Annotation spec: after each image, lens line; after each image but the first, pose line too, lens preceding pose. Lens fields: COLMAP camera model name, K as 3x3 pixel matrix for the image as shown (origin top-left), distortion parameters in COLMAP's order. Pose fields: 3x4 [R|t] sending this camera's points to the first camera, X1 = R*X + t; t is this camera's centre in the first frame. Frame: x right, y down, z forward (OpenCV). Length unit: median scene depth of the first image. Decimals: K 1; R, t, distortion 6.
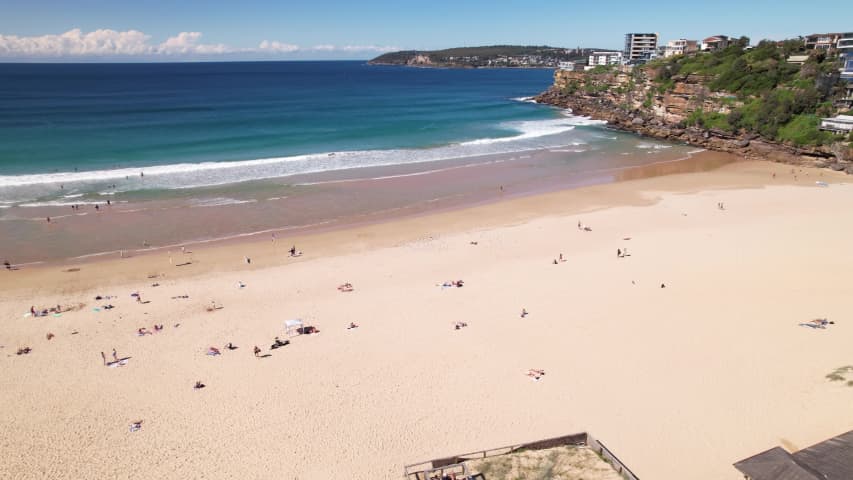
lens RADIAL K [[549.6, 0, 427.8], [0, 549.6, 242.1], [0, 0, 1]] dist [-0.086904, 0.079670]
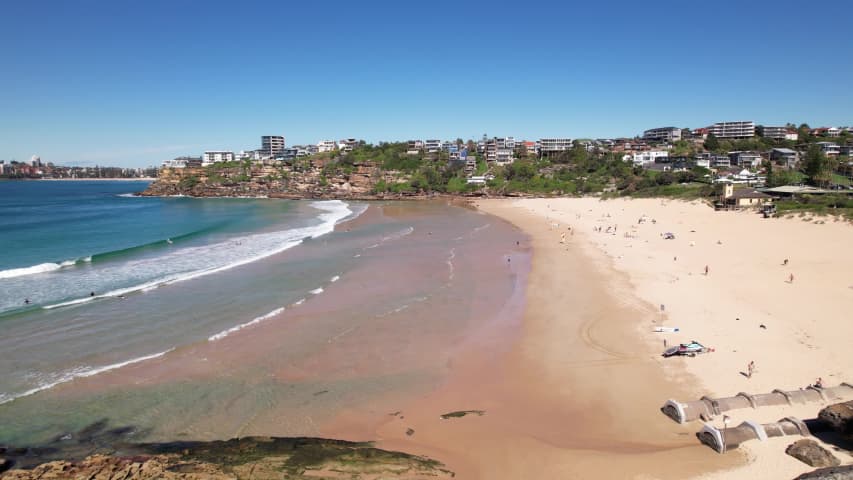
lens RADIAL K [[549.6, 0, 427.8], [0, 549.6, 242.1], [0, 0, 1]] dist [-0.086904, 0.079670]
pose [[0.470518, -0.116907, 0.874611, -0.504883], [0.284881, 0.958232, -0.025174, 0.002809], [-0.835138, 0.261005, 0.484171, 0.084046]]
